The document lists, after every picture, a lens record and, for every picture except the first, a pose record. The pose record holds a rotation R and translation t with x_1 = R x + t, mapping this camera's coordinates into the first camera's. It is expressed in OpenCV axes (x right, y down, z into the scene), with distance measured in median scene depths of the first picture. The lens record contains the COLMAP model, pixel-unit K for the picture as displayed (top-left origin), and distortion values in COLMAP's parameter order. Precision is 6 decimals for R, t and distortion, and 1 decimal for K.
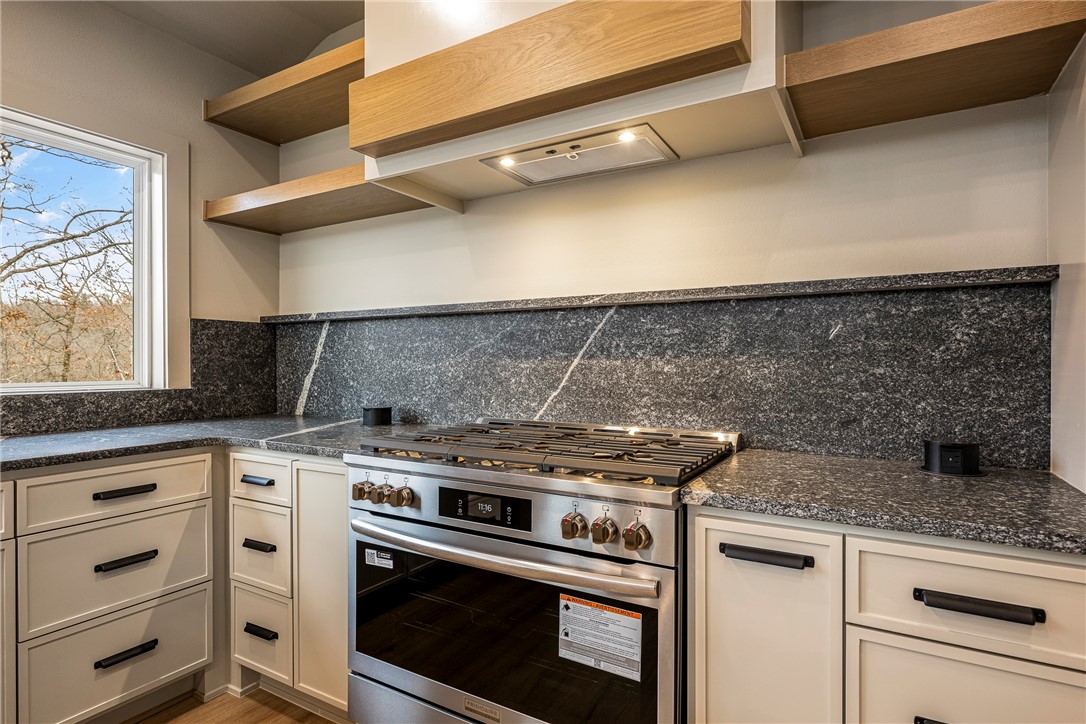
lens RADIAL K [[548.8, 0, 547.3], [0, 548.8, 366.9], [0, 0, 1]] dist [0.016008, -0.000730]
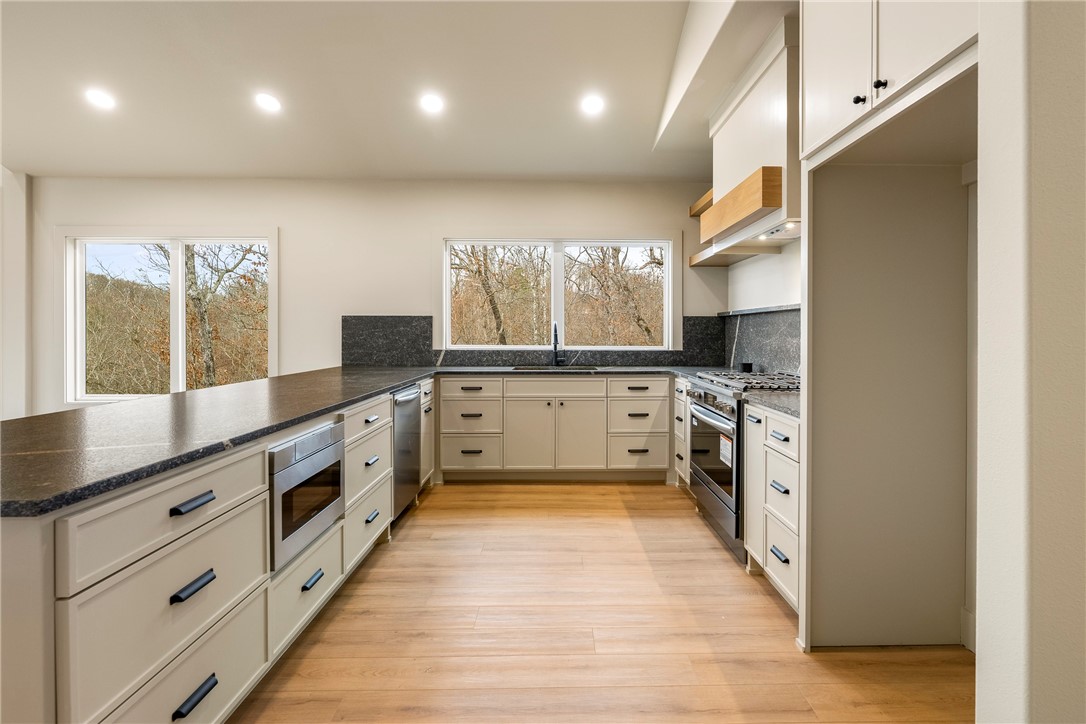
lens RADIAL K [[482.8, 0, 558.5], [0, 482.8, 336.9], [0, 0, 1]] dist [0.006729, -0.000776]
pose [[0.515015, 0.003721, -0.857173, 0.712838], [-0.006001, 0.999982, 0.000736, -0.010426], [0.857160, 0.004765, 0.515028, -0.351422]]
